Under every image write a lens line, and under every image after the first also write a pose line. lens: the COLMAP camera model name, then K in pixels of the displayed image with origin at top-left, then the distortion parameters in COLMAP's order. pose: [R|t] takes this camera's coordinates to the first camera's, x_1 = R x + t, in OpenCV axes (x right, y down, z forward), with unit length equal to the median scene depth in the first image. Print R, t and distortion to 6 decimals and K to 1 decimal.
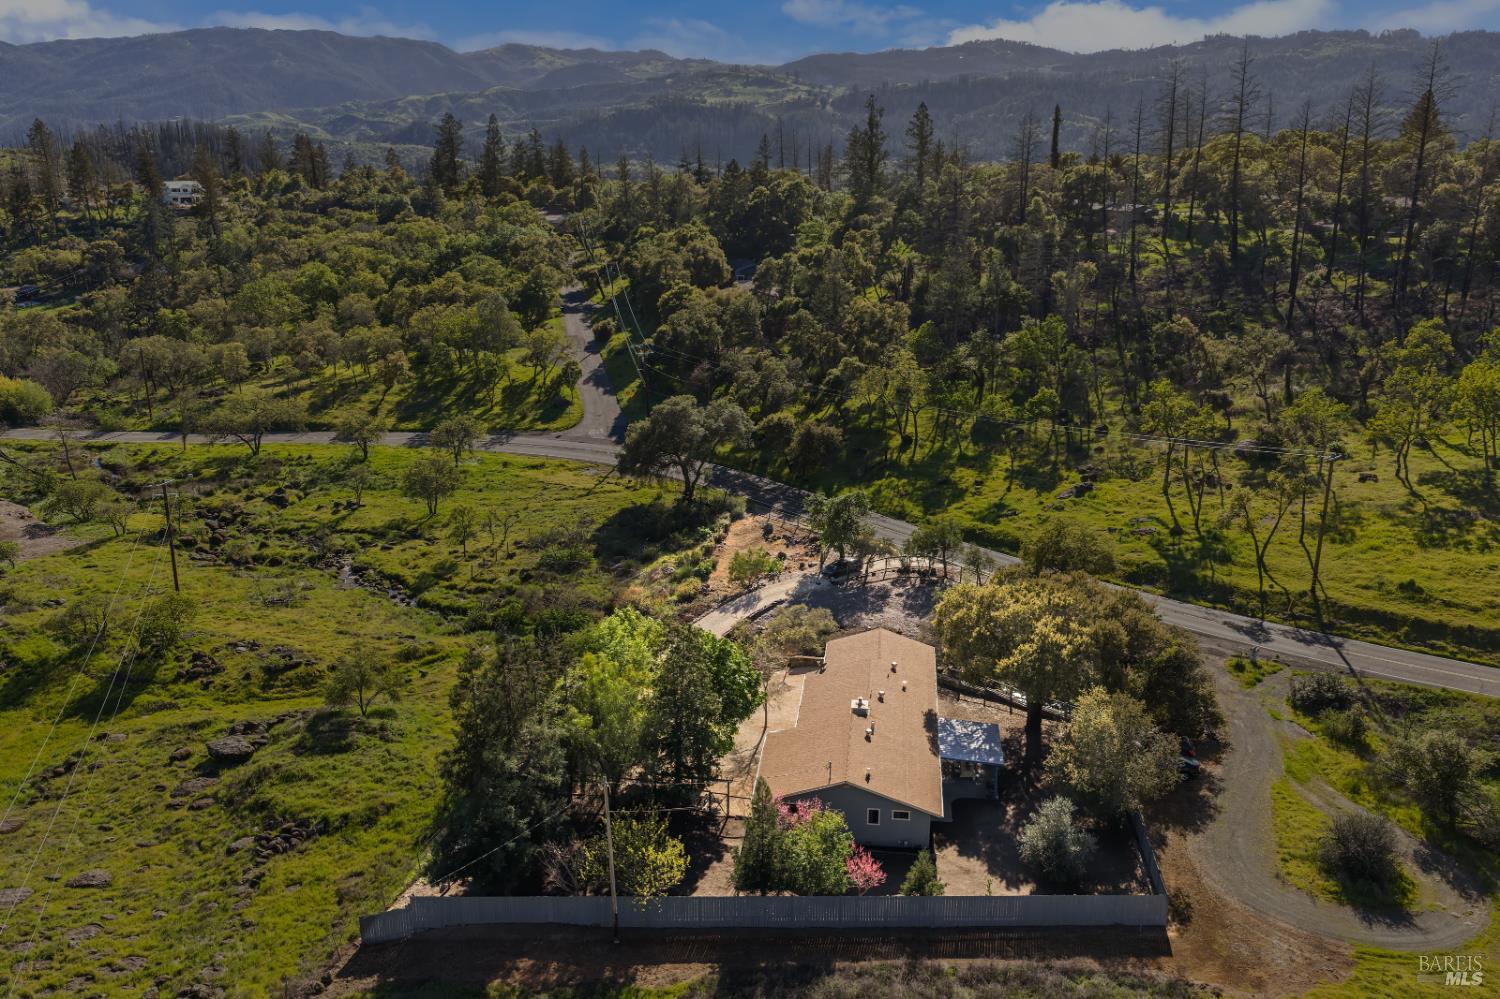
lens RADIAL K [[1267.0, 0, 748.8], [0, 1267.0, 496.8], [0, 0, 1]] dist [0.011112, -0.027004]
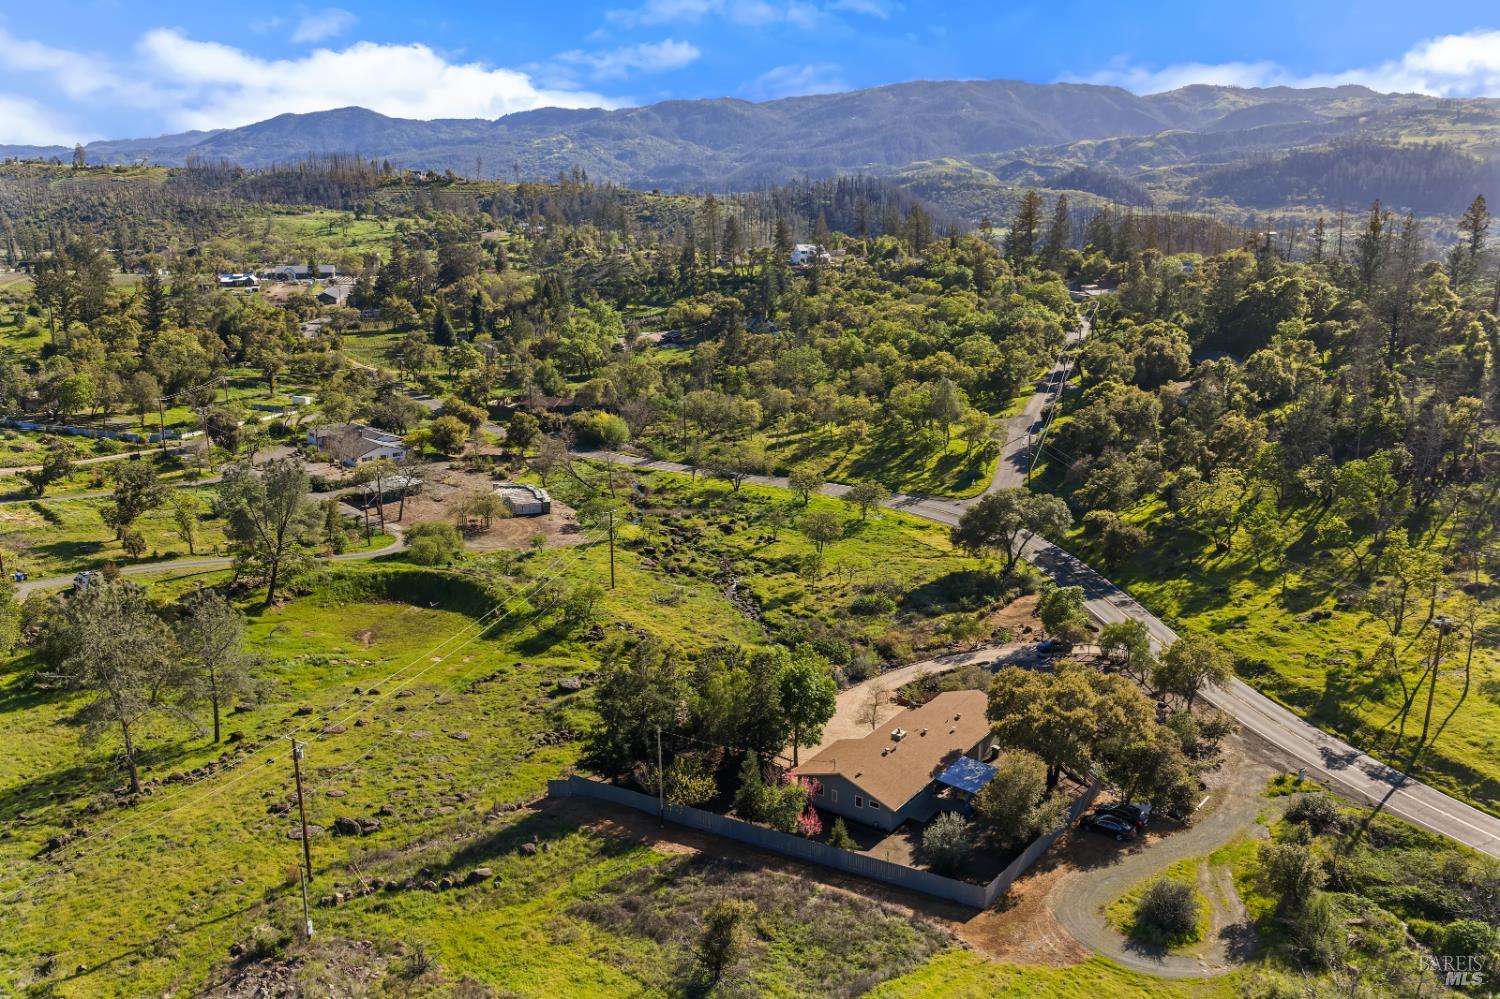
lens RADIAL K [[1267.0, 0, 748.8], [0, 1267.0, 496.8], [0, 0, 1]] dist [0.011112, -0.027004]
pose [[0.869151, 0.117789, -0.480314, 0.256151], [-0.129282, 0.991565, 0.009222, -0.040152], [0.477349, 0.054081, 0.877048, -0.155448]]
